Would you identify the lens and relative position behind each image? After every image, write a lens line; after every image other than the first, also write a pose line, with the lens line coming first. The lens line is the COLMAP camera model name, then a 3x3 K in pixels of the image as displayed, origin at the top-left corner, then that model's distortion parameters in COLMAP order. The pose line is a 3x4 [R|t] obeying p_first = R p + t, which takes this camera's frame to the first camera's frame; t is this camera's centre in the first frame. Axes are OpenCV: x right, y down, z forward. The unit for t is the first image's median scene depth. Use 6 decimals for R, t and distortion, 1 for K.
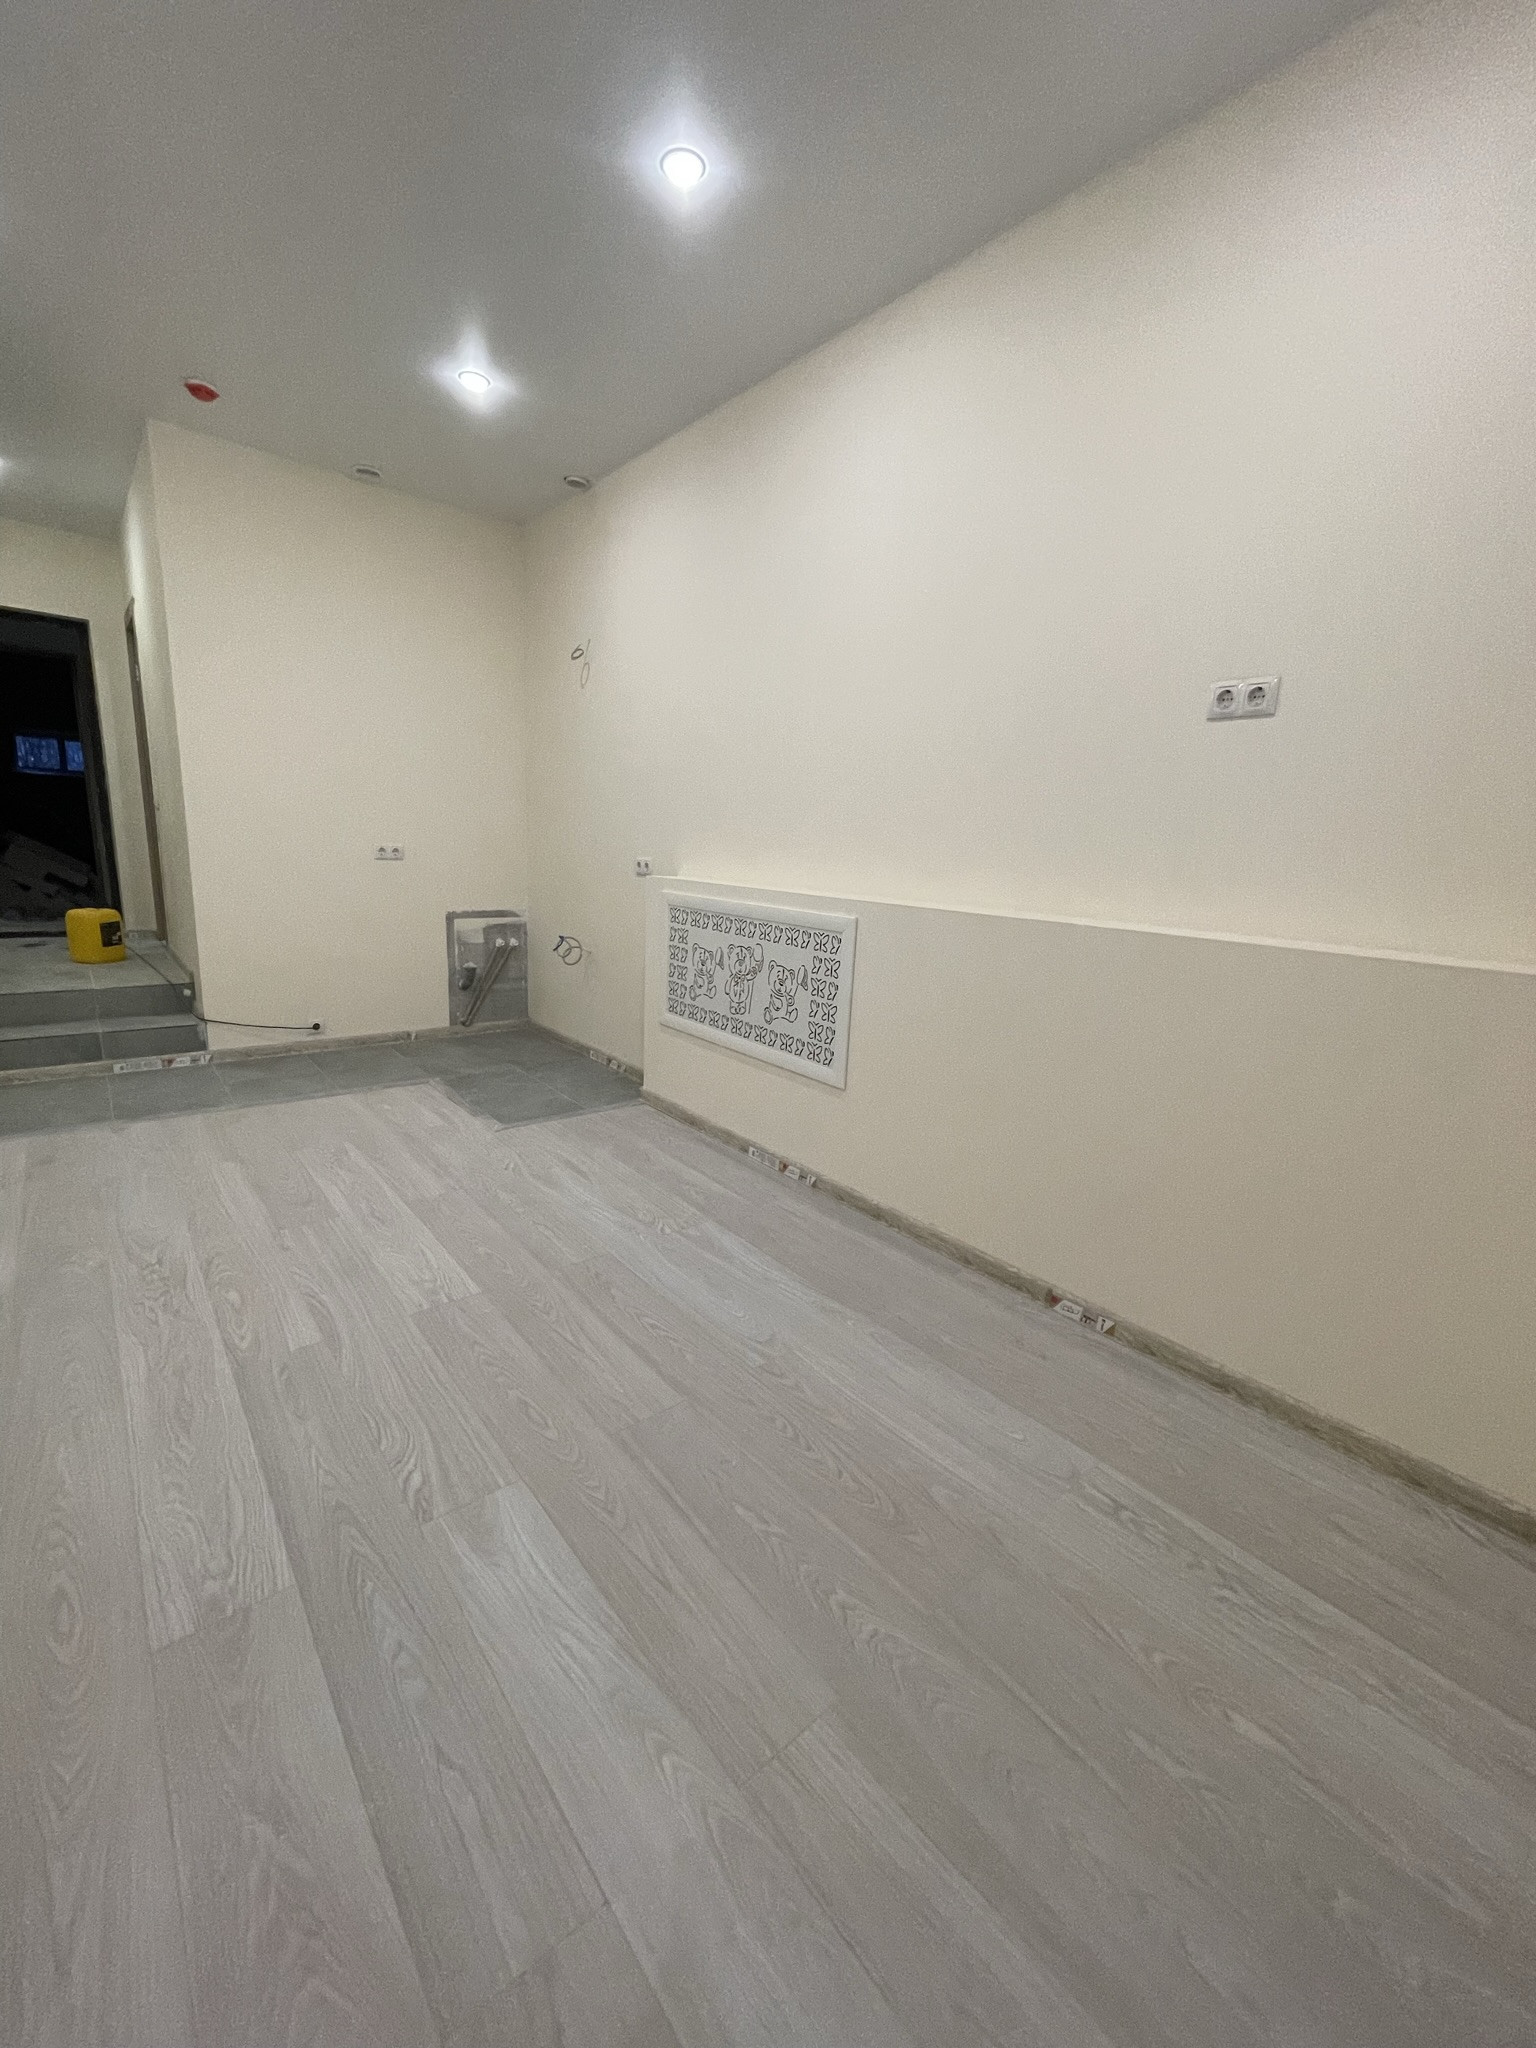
lens RADIAL K [[827.1, 0, 776.9], [0, 827.1, 1021.0], [0, 0, 1]] dist [-0.000564, -0.000122]
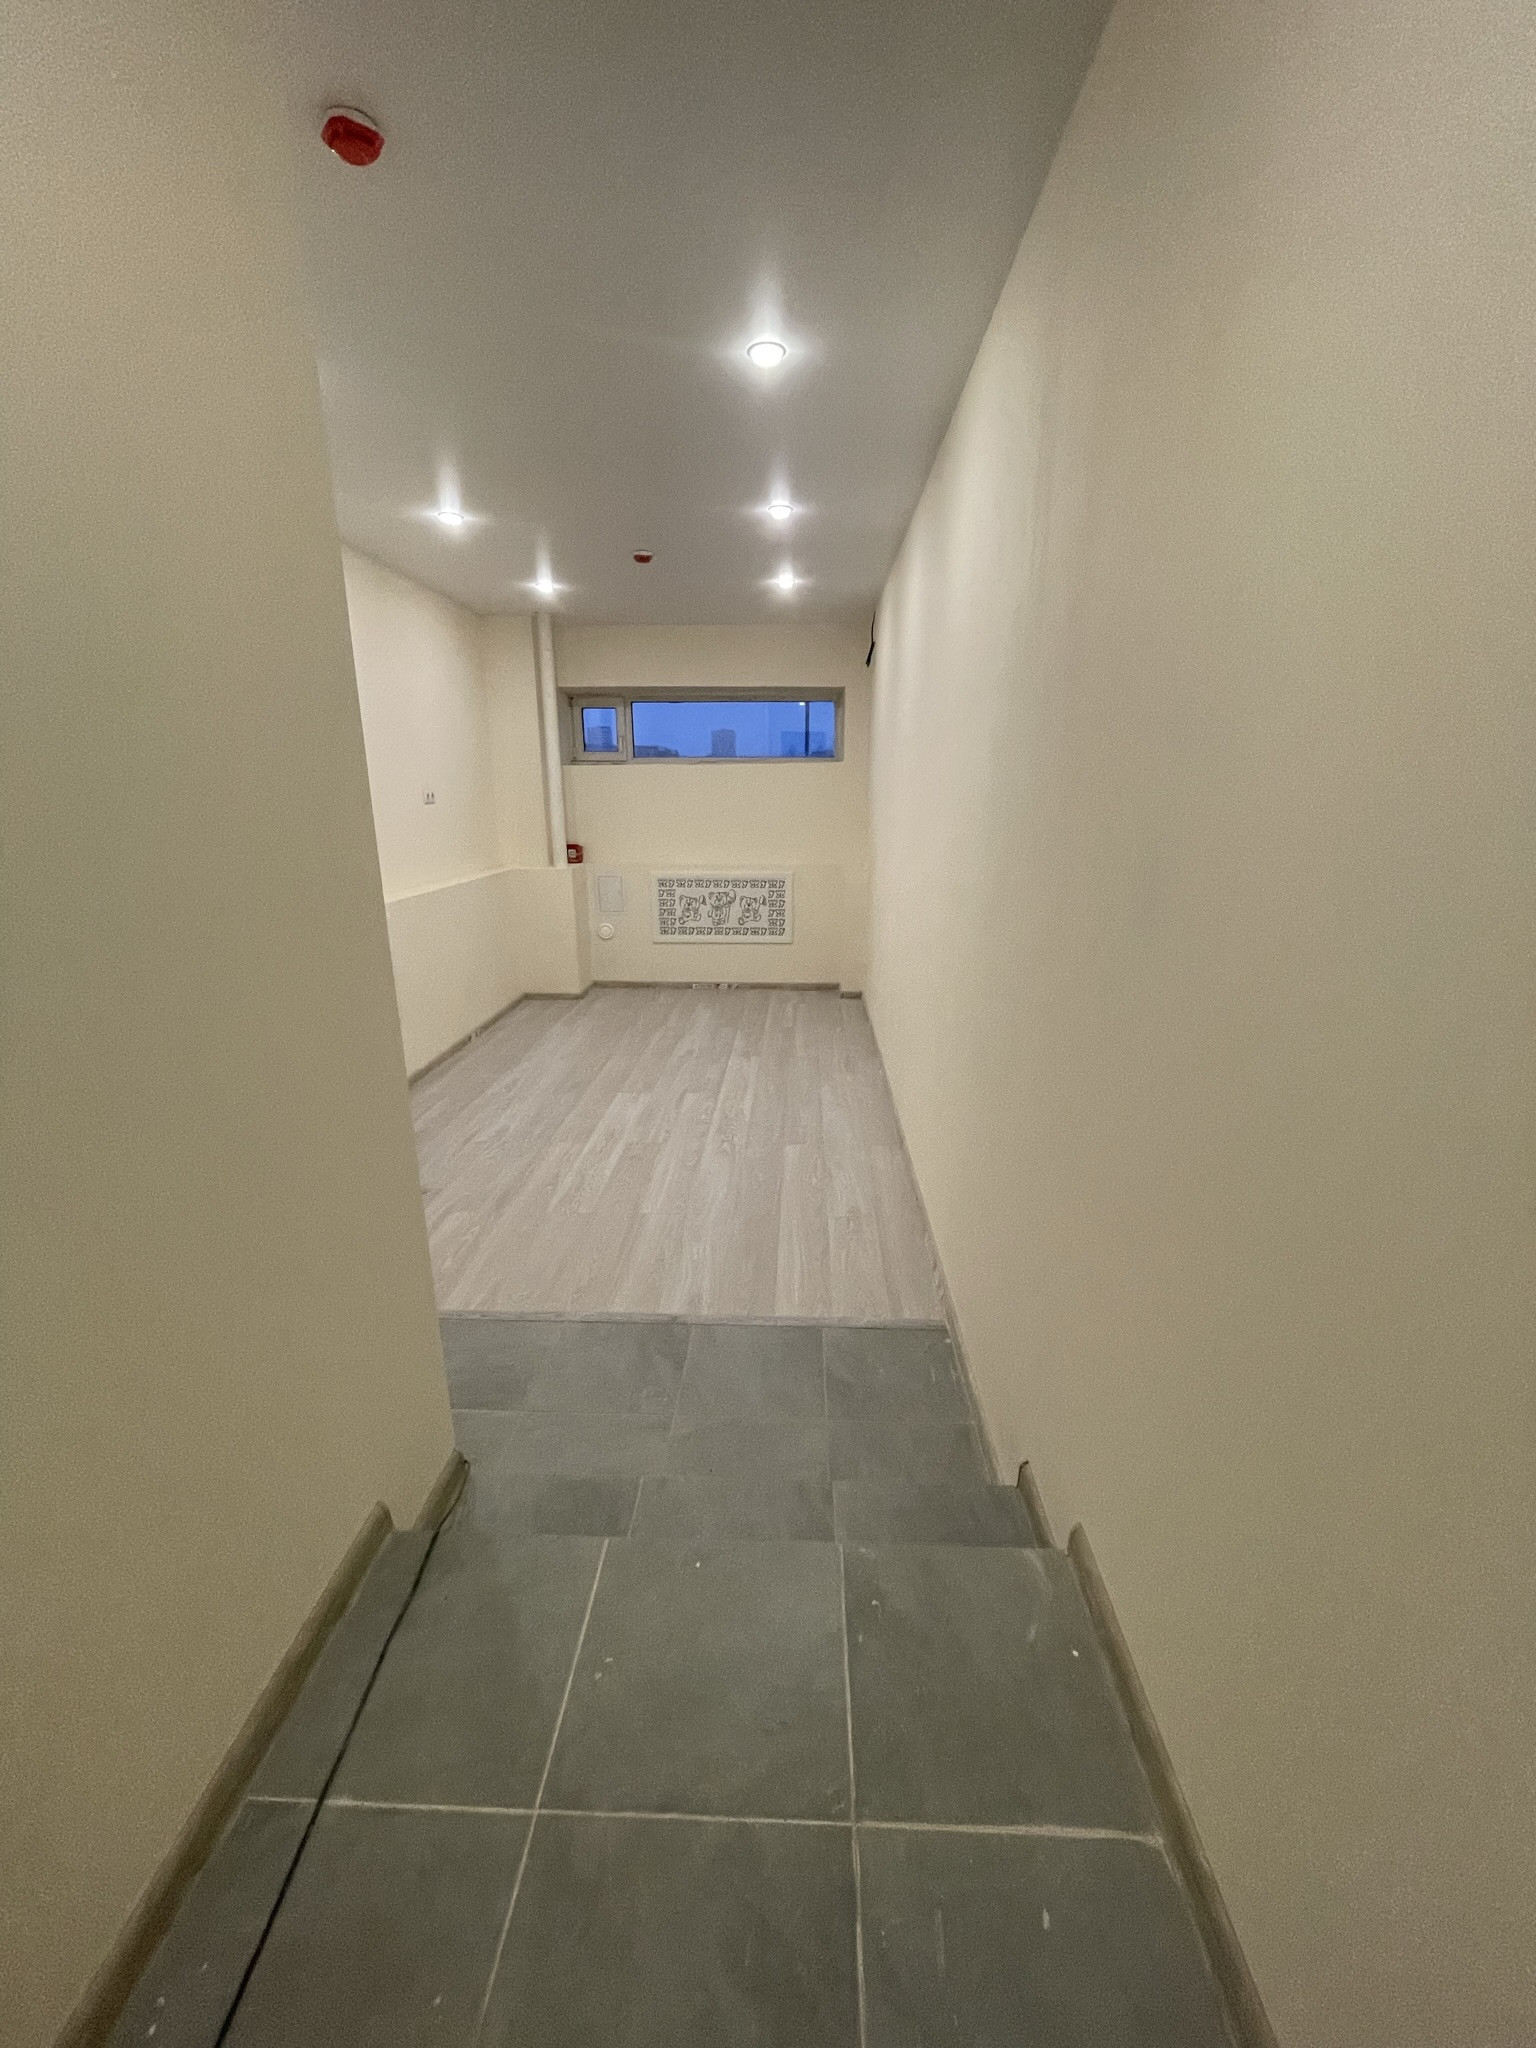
lens RADIAL K [[827.1, 0, 776.9], [0, 827.1, 1021.0], [0, 0, 1]] dist [-0.000564, -0.000122]
pose [[-0.740651, -0.226691, 0.632493, -1.315546], [0.104167, 0.891240, 0.441408, -0.488692], [-0.663766, 0.392814, -0.636484, 1.354230]]
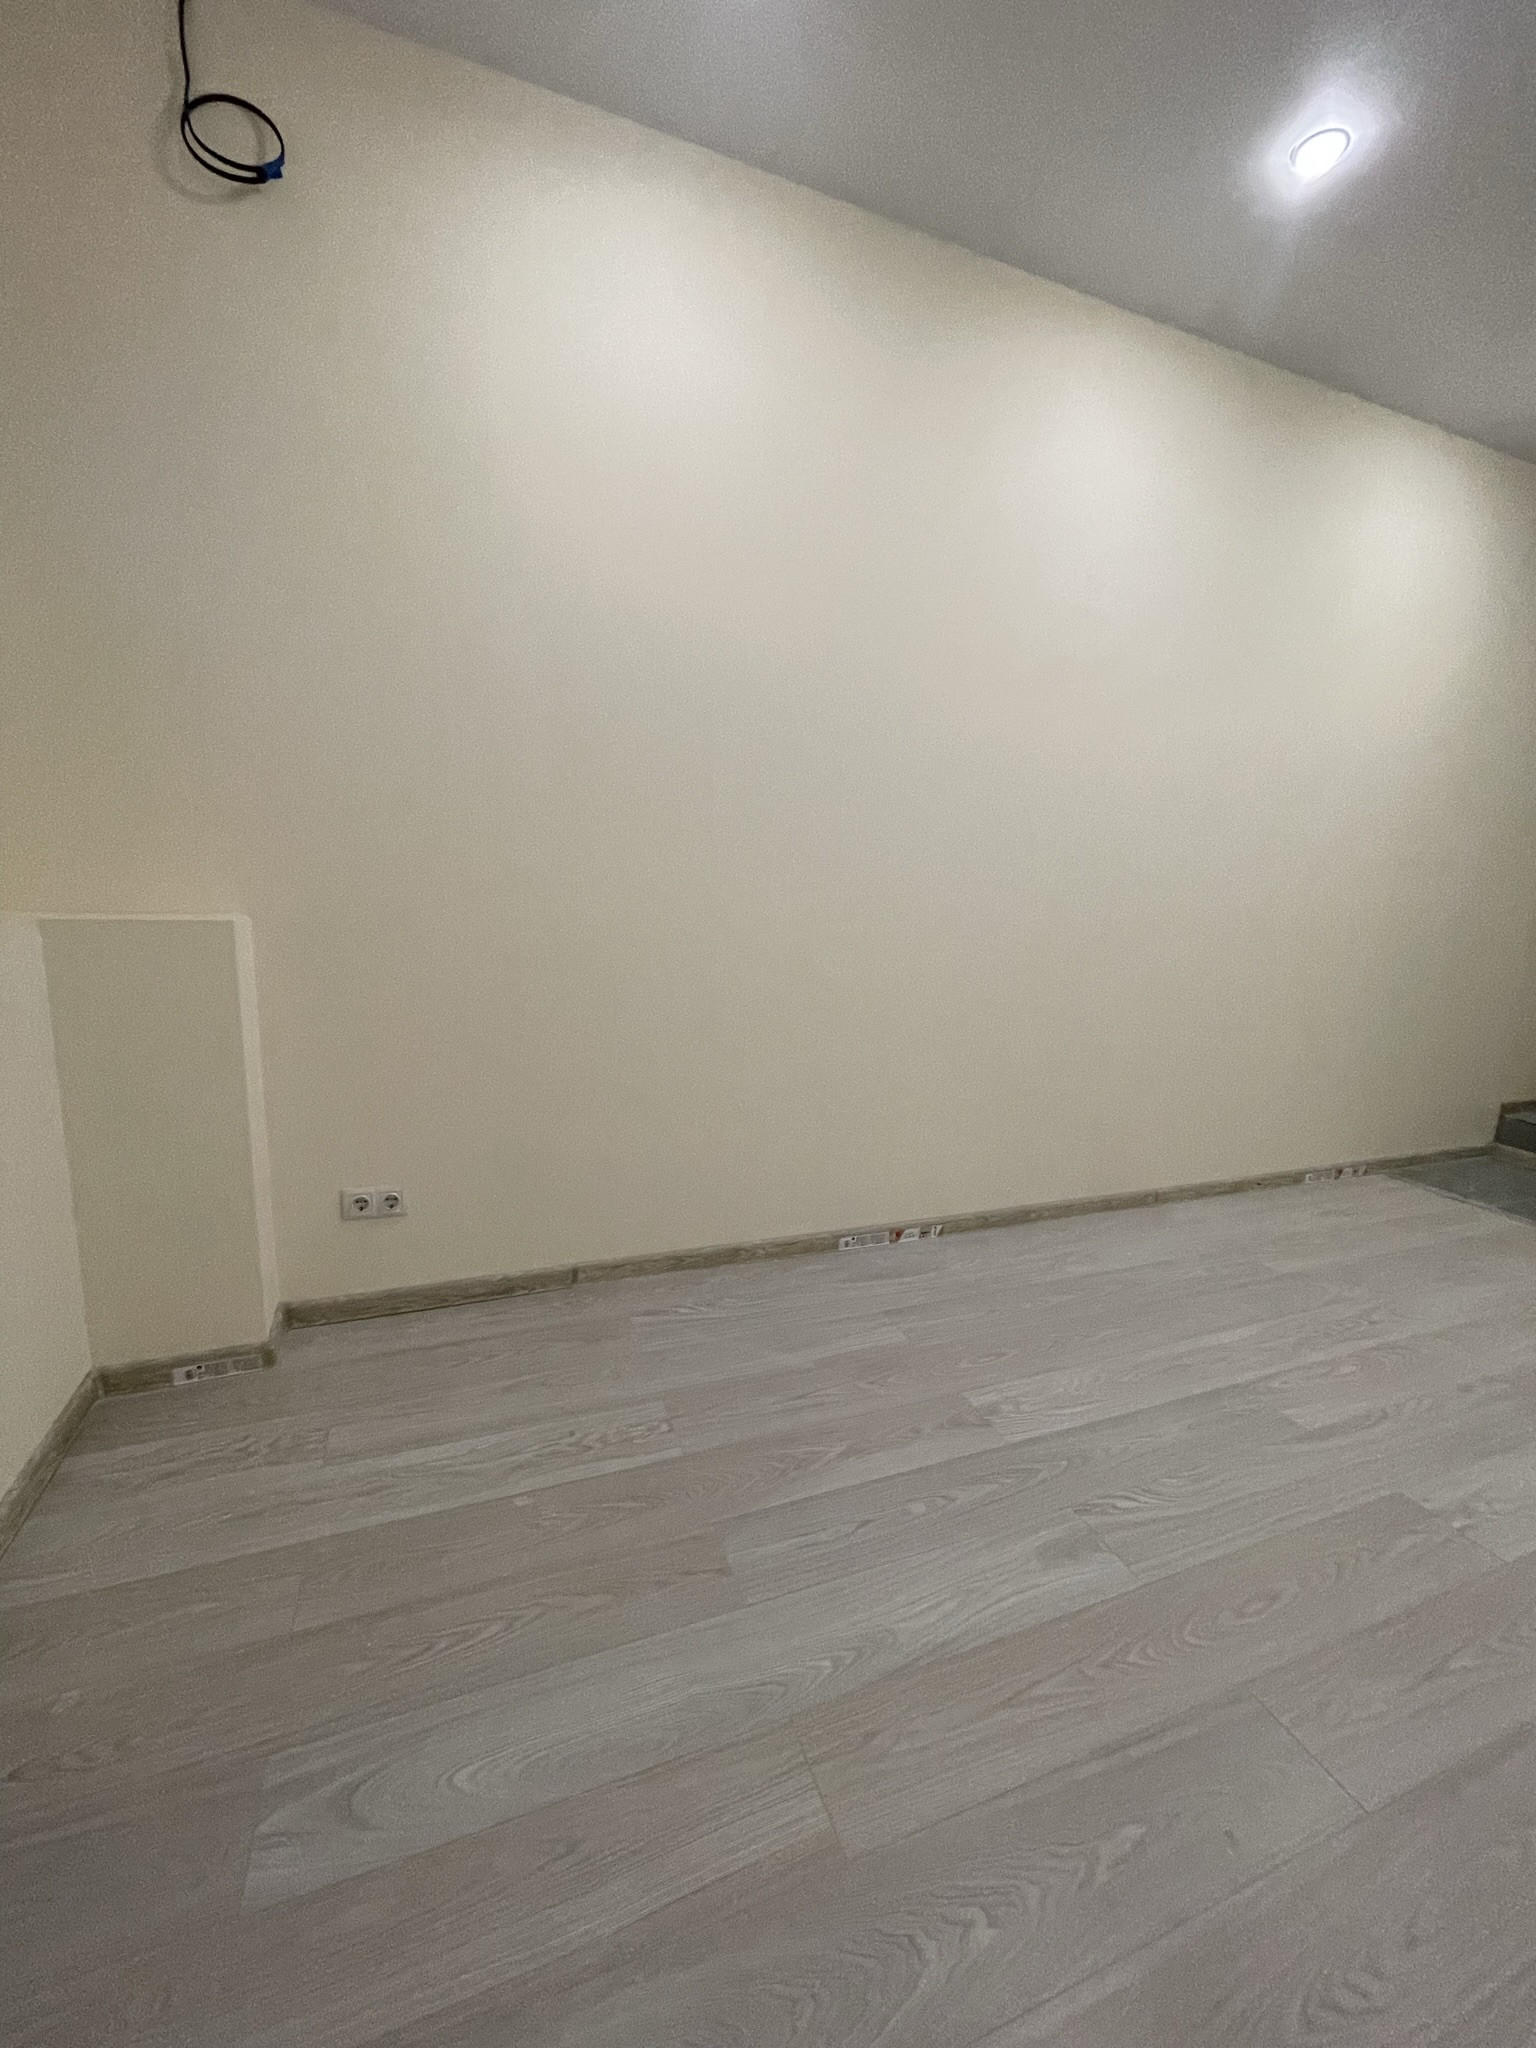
lens RADIAL K [[833.0, 0, 778.8], [0, 833.0, 973.1], [0, 0, 1]] dist [0.000247, -0.000054]
pose [[-0.308225, 0.055658, -0.949684, 0.317032], [-0.255292, 0.956830, 0.138933, -0.058479], [0.916419, 0.285269, -0.280710, 0.335293]]
